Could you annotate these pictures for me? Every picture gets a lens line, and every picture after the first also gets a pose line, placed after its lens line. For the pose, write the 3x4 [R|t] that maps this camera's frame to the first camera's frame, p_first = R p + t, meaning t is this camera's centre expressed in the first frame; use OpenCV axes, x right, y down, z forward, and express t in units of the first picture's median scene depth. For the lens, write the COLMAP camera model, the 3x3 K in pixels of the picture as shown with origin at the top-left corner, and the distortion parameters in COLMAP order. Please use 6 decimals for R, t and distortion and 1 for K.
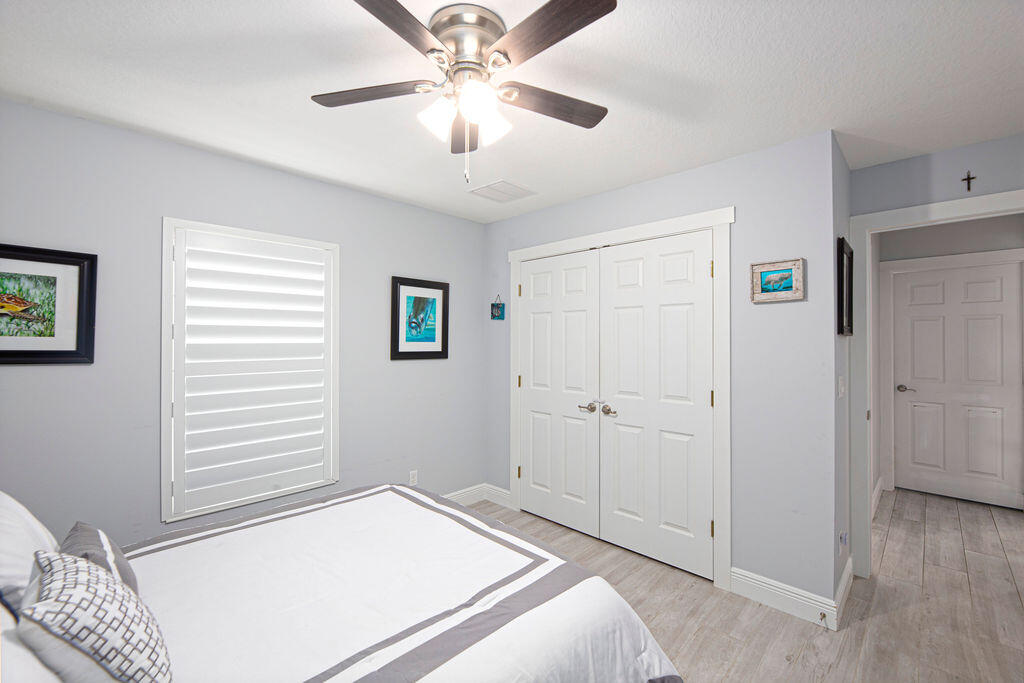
lens RADIAL K [[435.1, 0, 512.8], [0, 435.1, 340.7], [0, 0, 1]] dist [-0.001202, -0.002111]
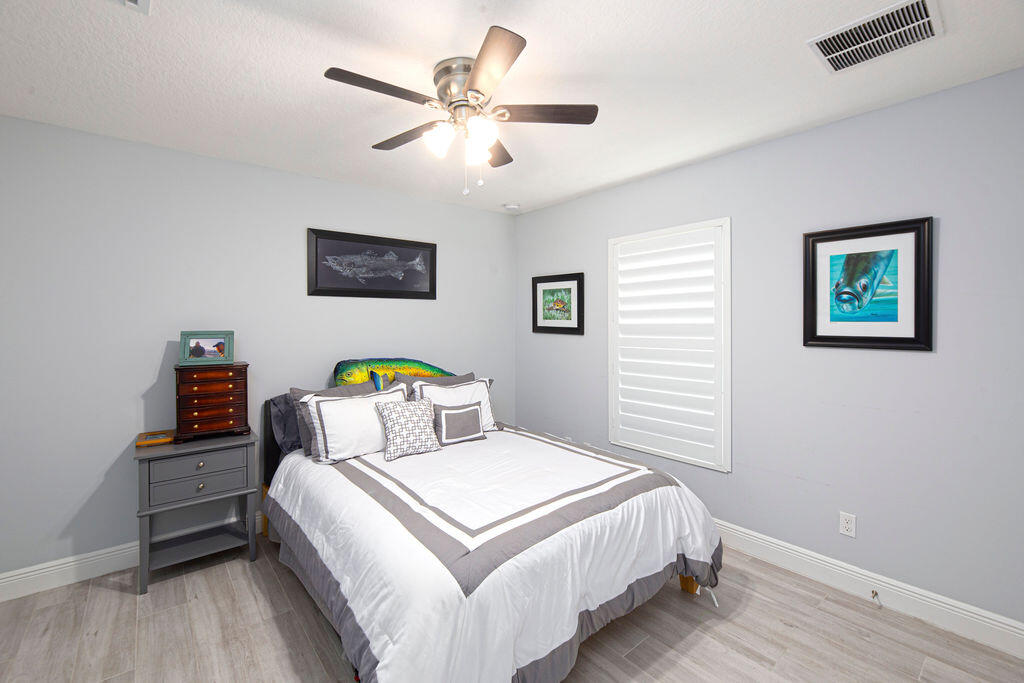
lens RADIAL K [[435.1, 0, 514.9], [0, 435.1, 324.8], [0, 0, 1]] dist [-0.001202, -0.002111]
pose [[-0.096989, -0.006748, -0.995263, 0.500416], [-0.006290, 0.999961, -0.006167, 0.015018], [0.995266, 0.005663, -0.097027, 0.564474]]
